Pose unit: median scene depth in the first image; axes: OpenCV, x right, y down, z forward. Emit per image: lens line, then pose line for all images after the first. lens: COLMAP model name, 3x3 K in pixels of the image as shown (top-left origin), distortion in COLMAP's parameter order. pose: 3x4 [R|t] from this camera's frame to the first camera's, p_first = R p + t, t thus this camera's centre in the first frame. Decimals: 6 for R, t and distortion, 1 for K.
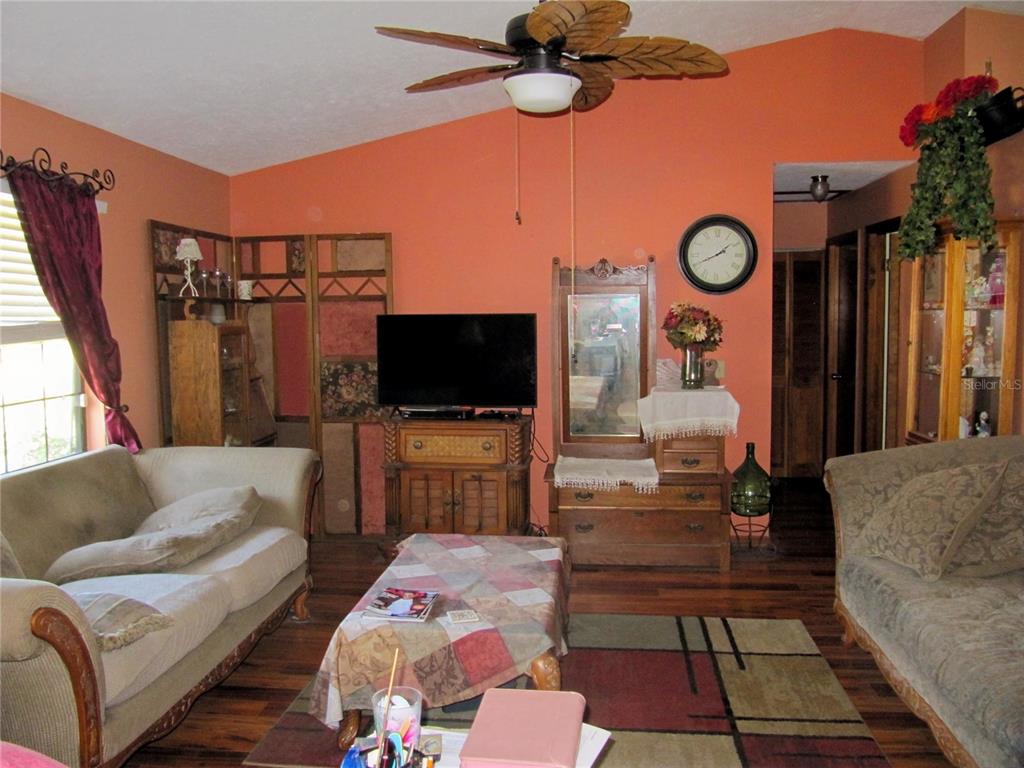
lens RADIAL K [[828.0, 0, 514.1], [0, 828.0, 383.5], [0, 0, 1]] dist [-0.023655, 0.007444]
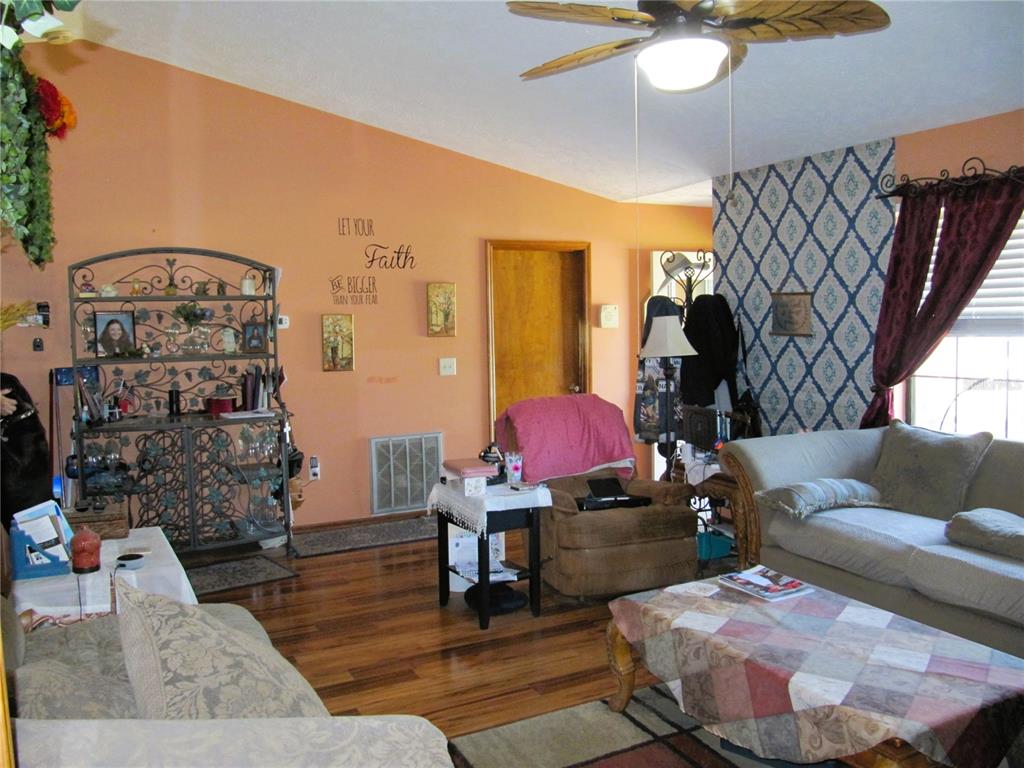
lens RADIAL K [[828.0, 0, 513.4], [0, 828.0, 383.3], [0, 0, 1]] dist [-0.023655, 0.007444]
pose [[-0.846973, 0.059070, -0.528345, 0.670964], [-0.015063, 0.990743, 0.134914, -0.127277], [0.531423, 0.122227, -0.838242, 1.643692]]
